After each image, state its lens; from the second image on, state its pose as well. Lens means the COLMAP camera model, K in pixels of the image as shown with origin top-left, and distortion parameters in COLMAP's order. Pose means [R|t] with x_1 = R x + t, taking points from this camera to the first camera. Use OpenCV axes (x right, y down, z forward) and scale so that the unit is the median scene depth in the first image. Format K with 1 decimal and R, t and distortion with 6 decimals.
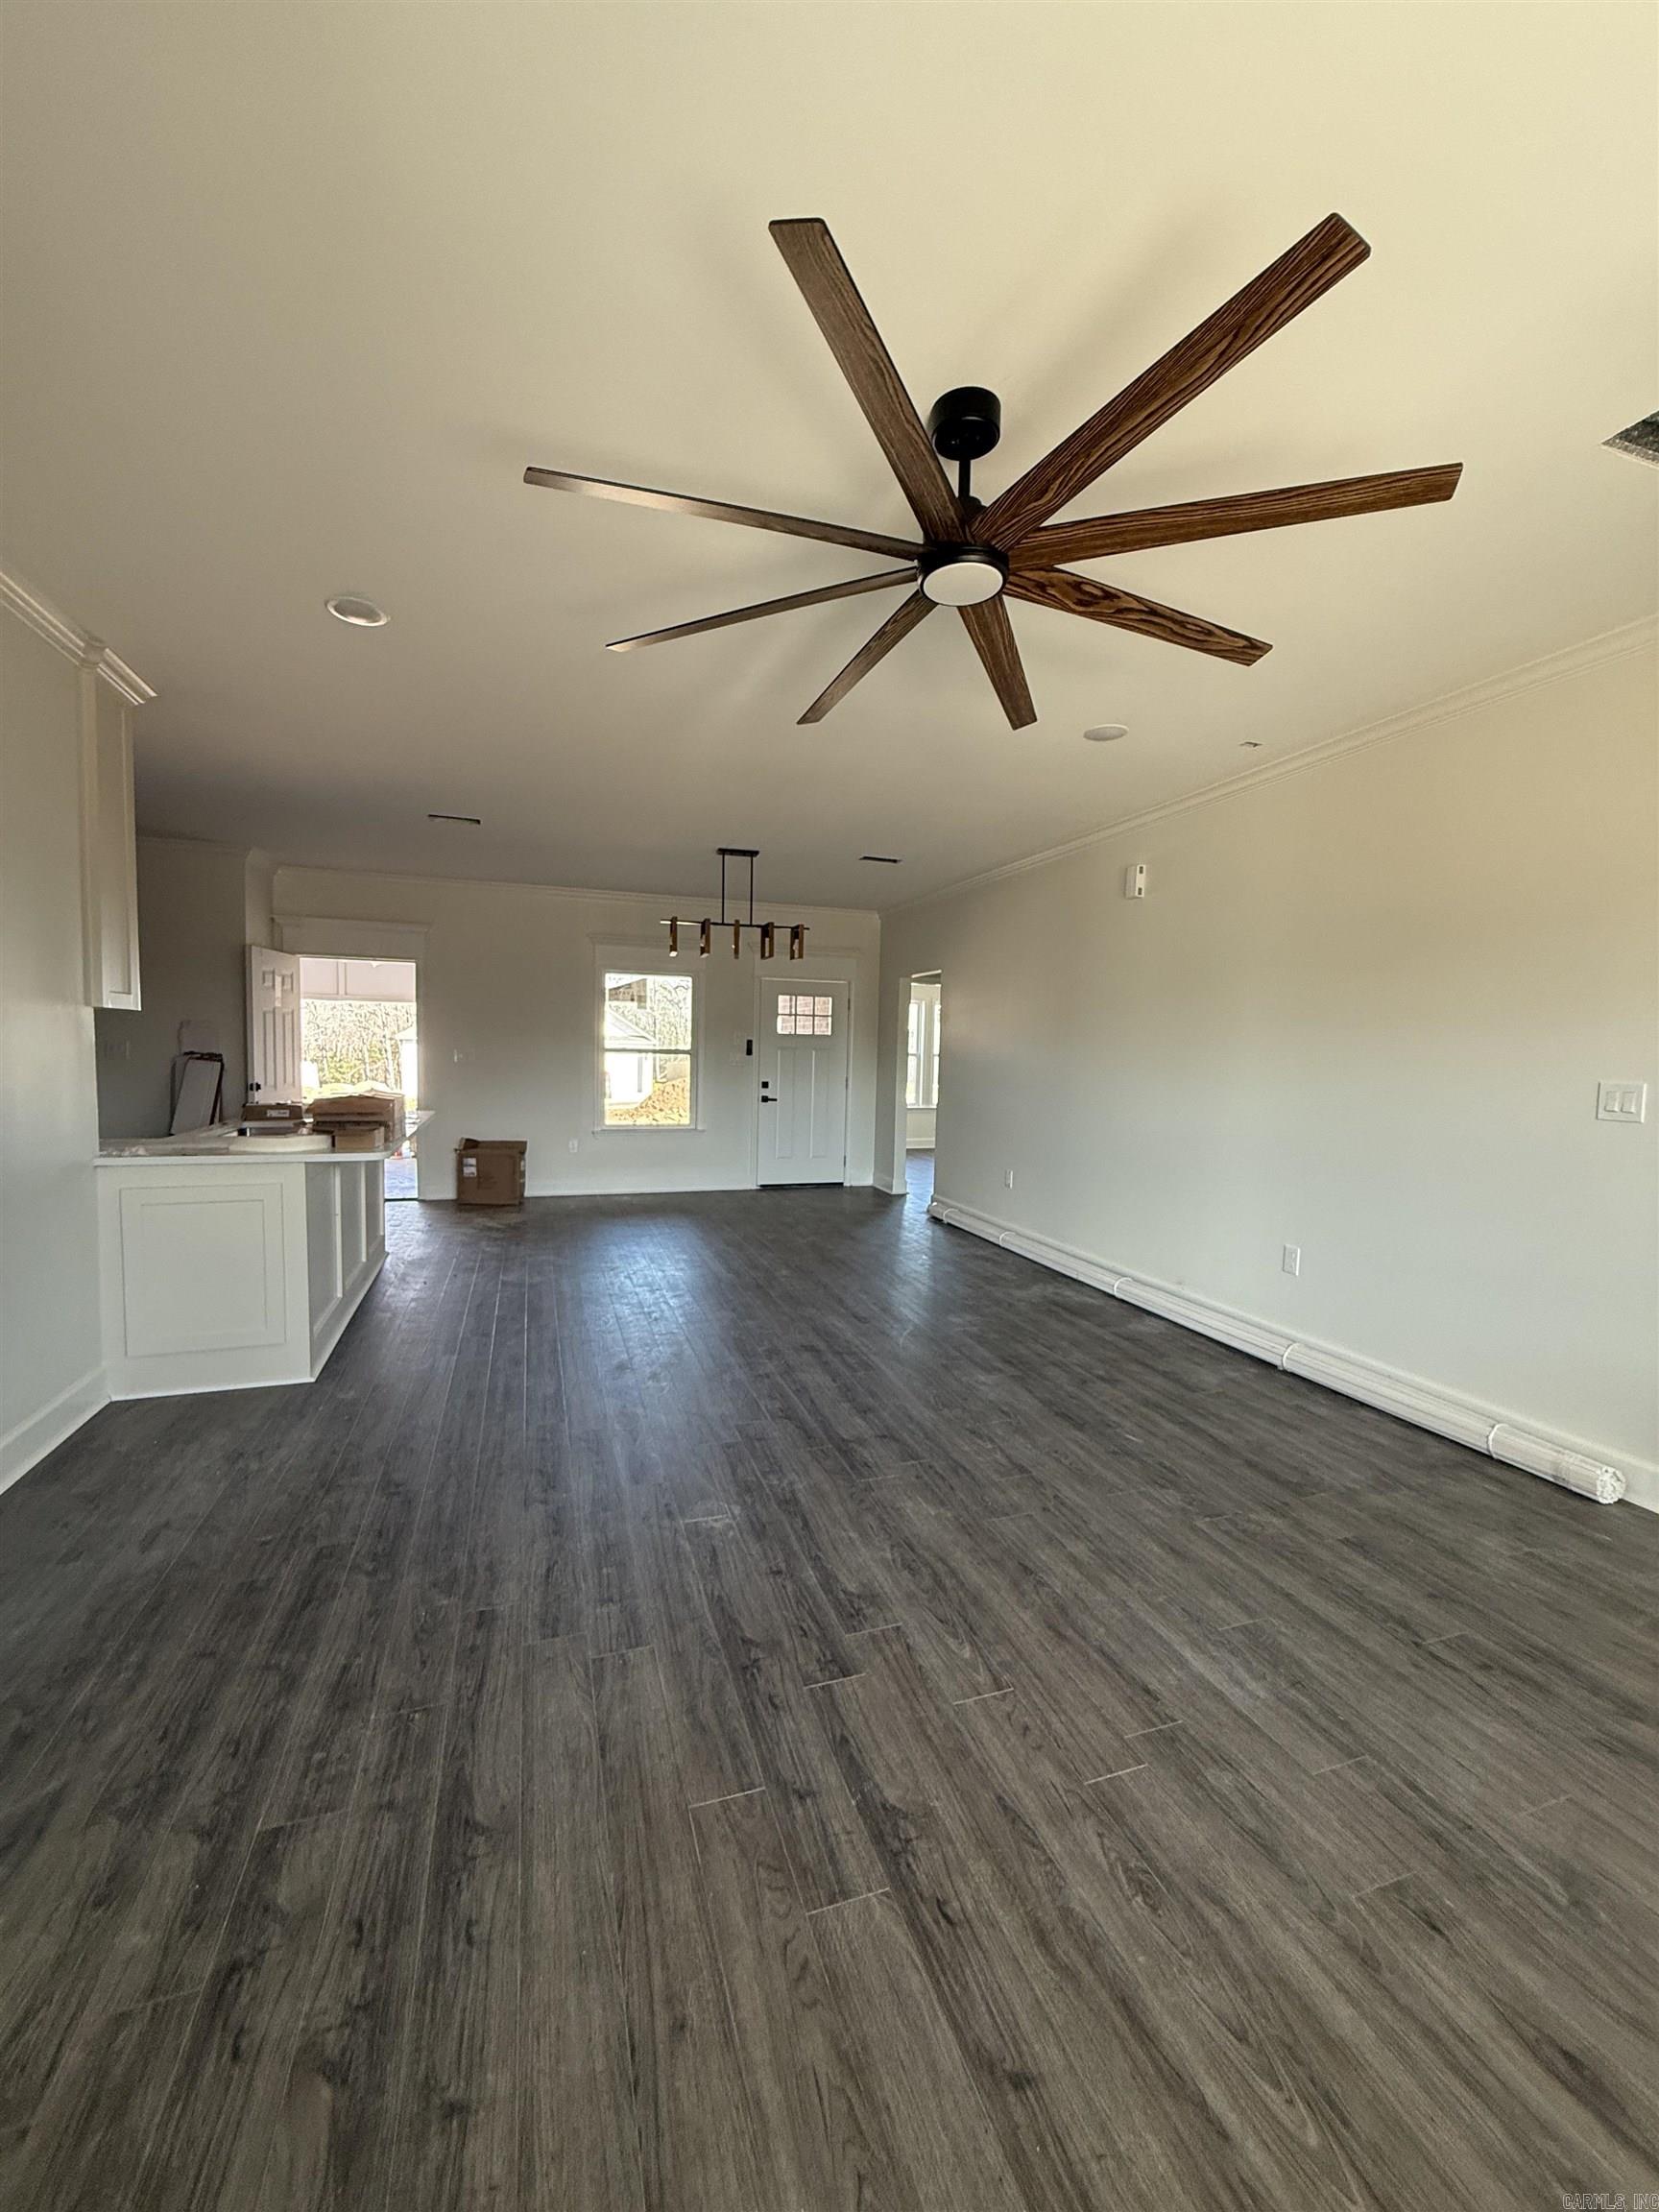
lens RADIAL K [[885.9, 0, 829.5], [0, 885.9, 1106.0], [0, 0, 1]] dist [0.000471, 0.000070]
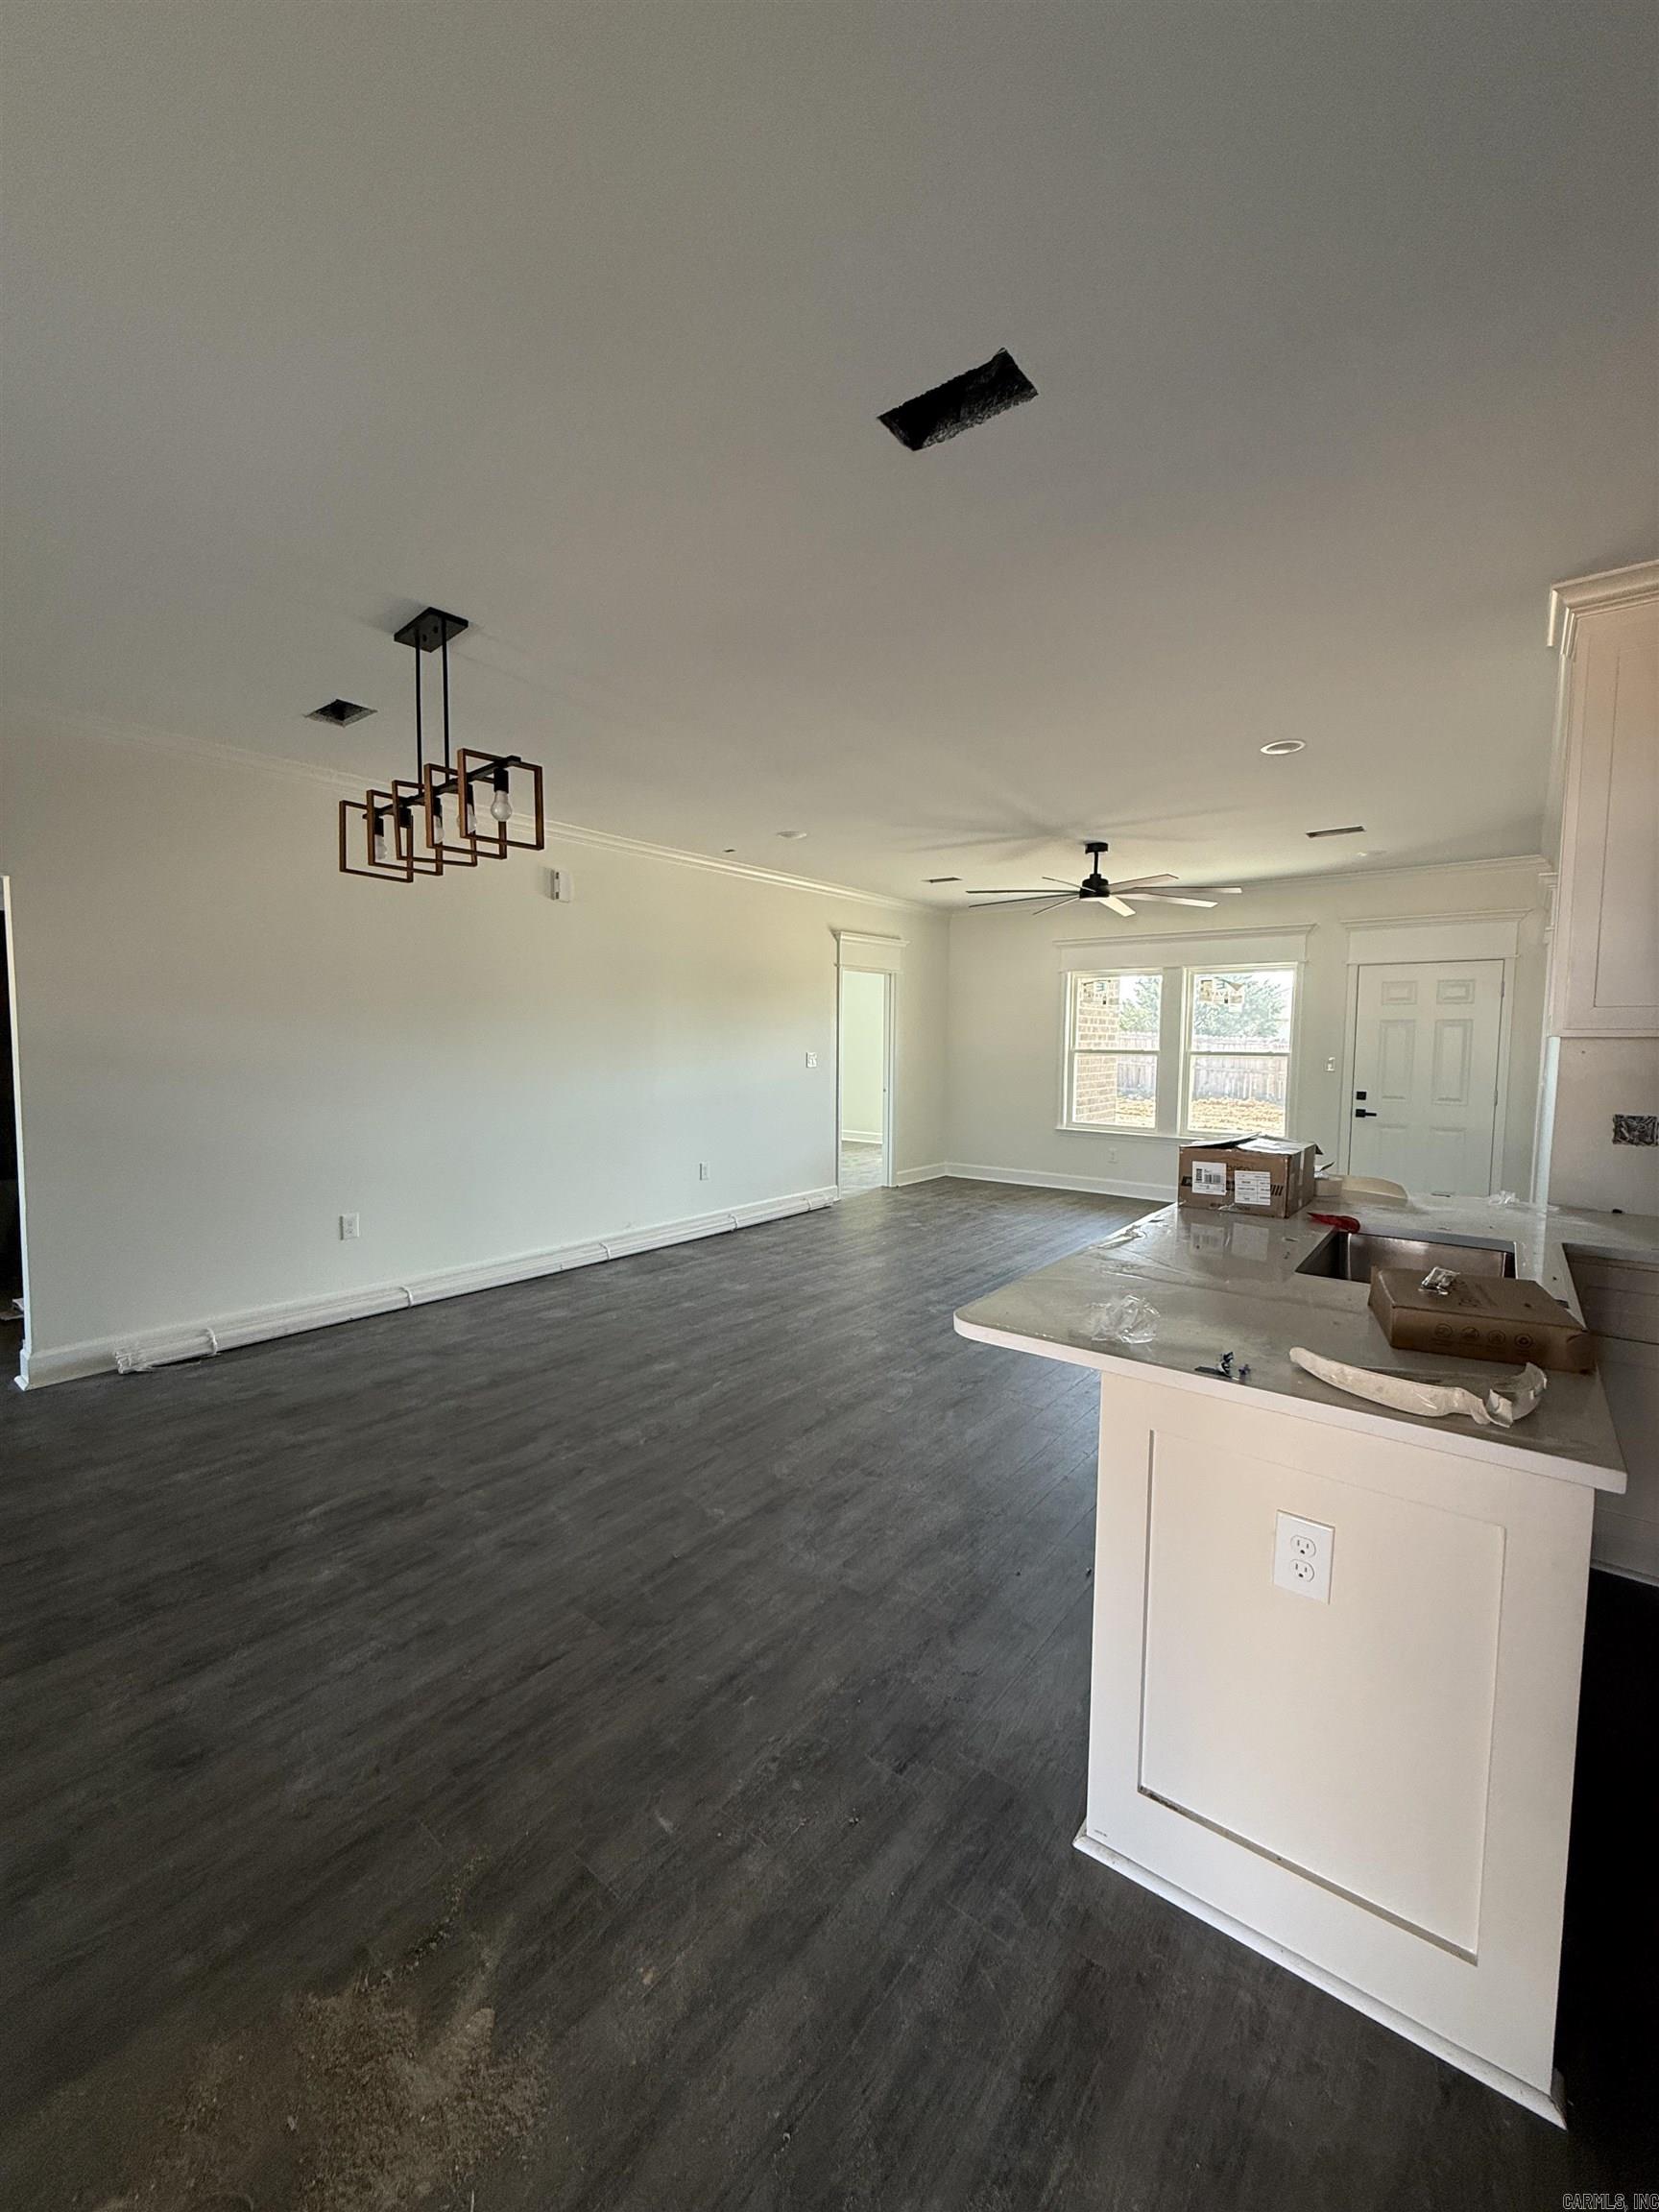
lens RADIAL K [[885.9, 0, 829.5], [0, 885.9, 1106.0], [0, 0, 1]] dist [0.000471, 0.000070]
pose [[-0.559862, -0.075935, 0.825099, -0.909281], [0.044513, 0.991597, 0.121463, -0.125958], [-0.827389, 0.104730, -0.551778, 1.665732]]
